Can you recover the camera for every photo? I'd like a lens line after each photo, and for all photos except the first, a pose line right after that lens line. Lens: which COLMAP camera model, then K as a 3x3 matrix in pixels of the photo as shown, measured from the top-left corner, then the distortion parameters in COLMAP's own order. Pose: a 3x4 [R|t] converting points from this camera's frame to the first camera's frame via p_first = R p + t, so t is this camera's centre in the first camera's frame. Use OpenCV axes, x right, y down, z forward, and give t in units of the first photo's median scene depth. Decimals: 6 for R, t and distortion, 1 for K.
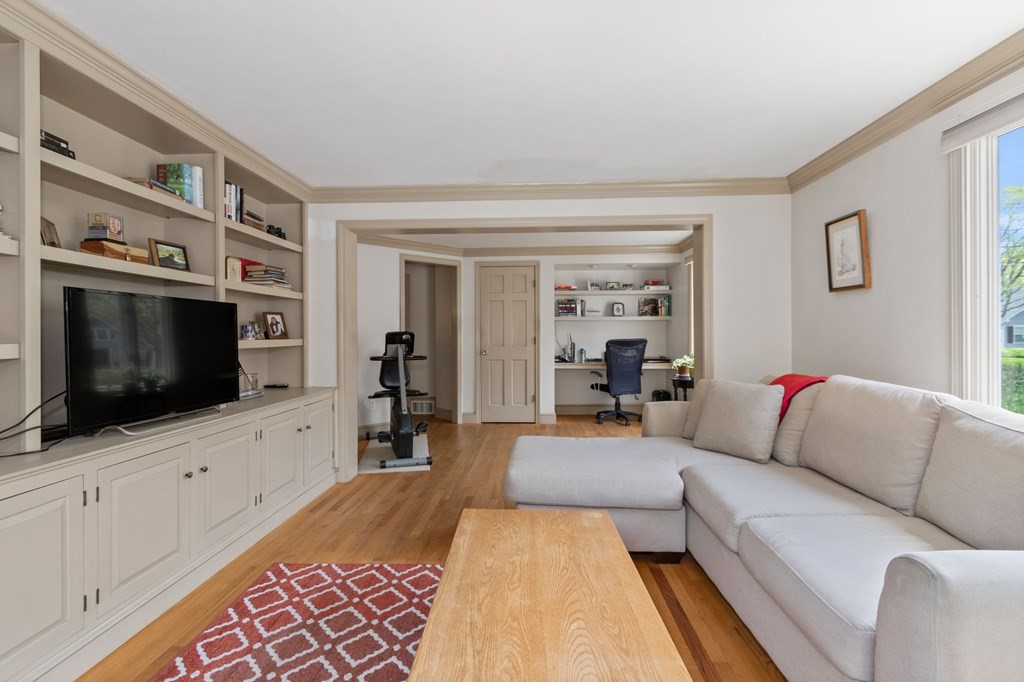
lens RADIAL K [[476.4, 0, 513.9], [0, 476.4, 337.9], [0, 0, 1]] dist [0.003330, -0.000146]
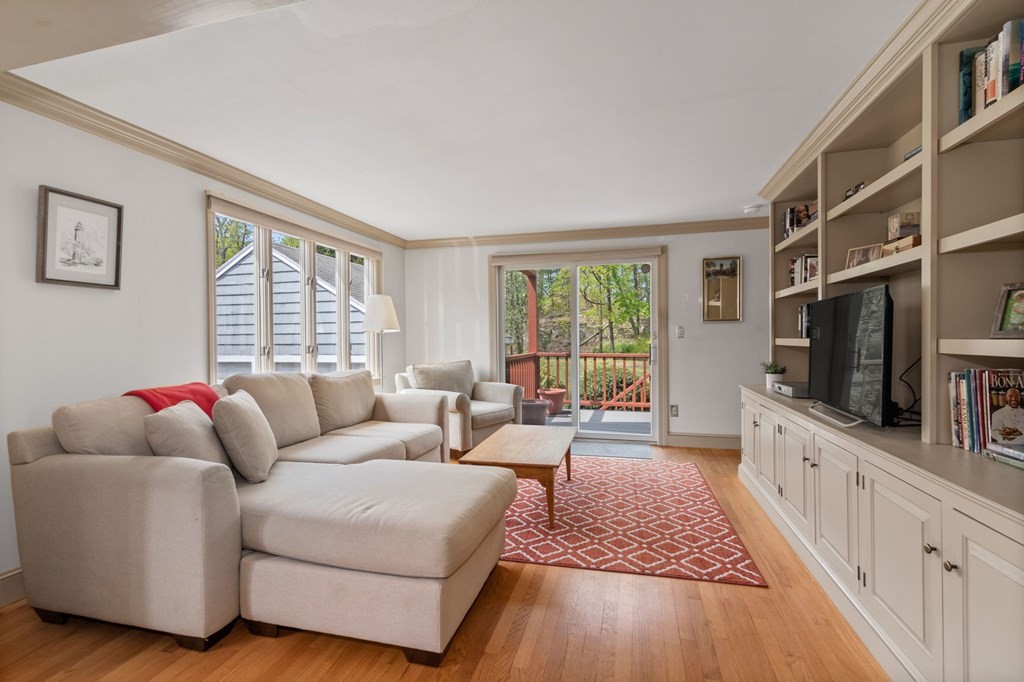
lens RADIAL K [[467.4, 0, 509.0], [0, 467.4, 341.9], [0, 0, 1]] dist [0.004575, -0.002284]
pose [[-0.975090, 0.010284, 0.221569, -0.120972], [0.013891, 0.999795, 0.014728, -0.004896], [-0.221373, 0.017439, -0.975033, 1.052281]]
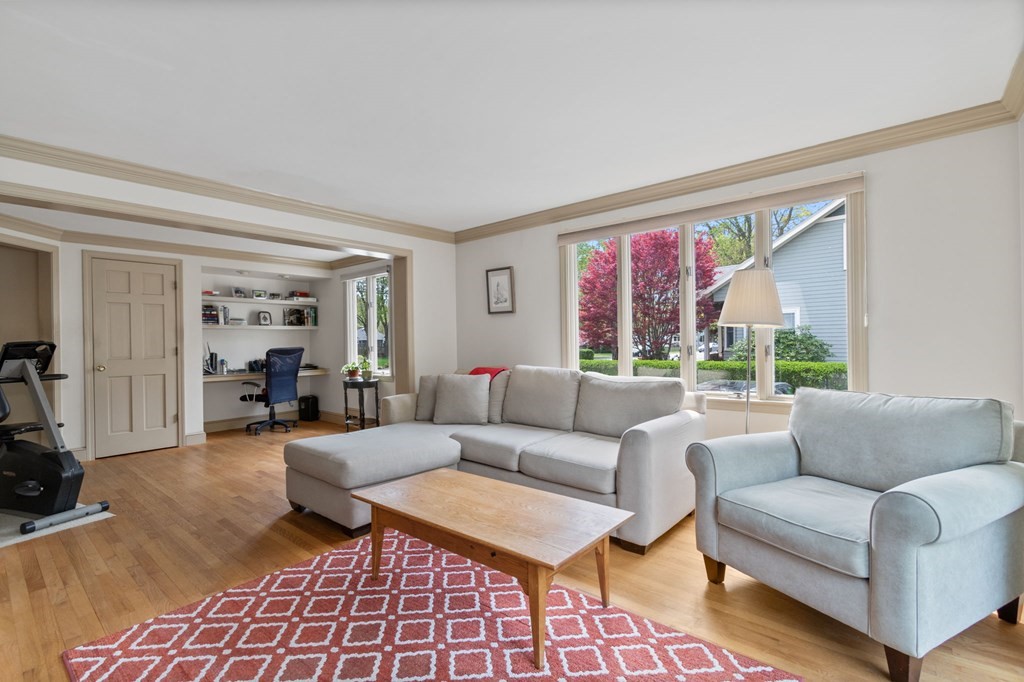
lens RADIAL K [[467.4, 0, 509.0], [0, 467.4, 341.9], [0, 0, 1]] dist [0.004575, -0.002284]
pose [[0.621288, -0.006075, 0.783559, -0.342039], [0.014840, 0.999882, -0.004015, 0.001125], [-0.783442, 0.014122, 0.621305, -0.002440]]
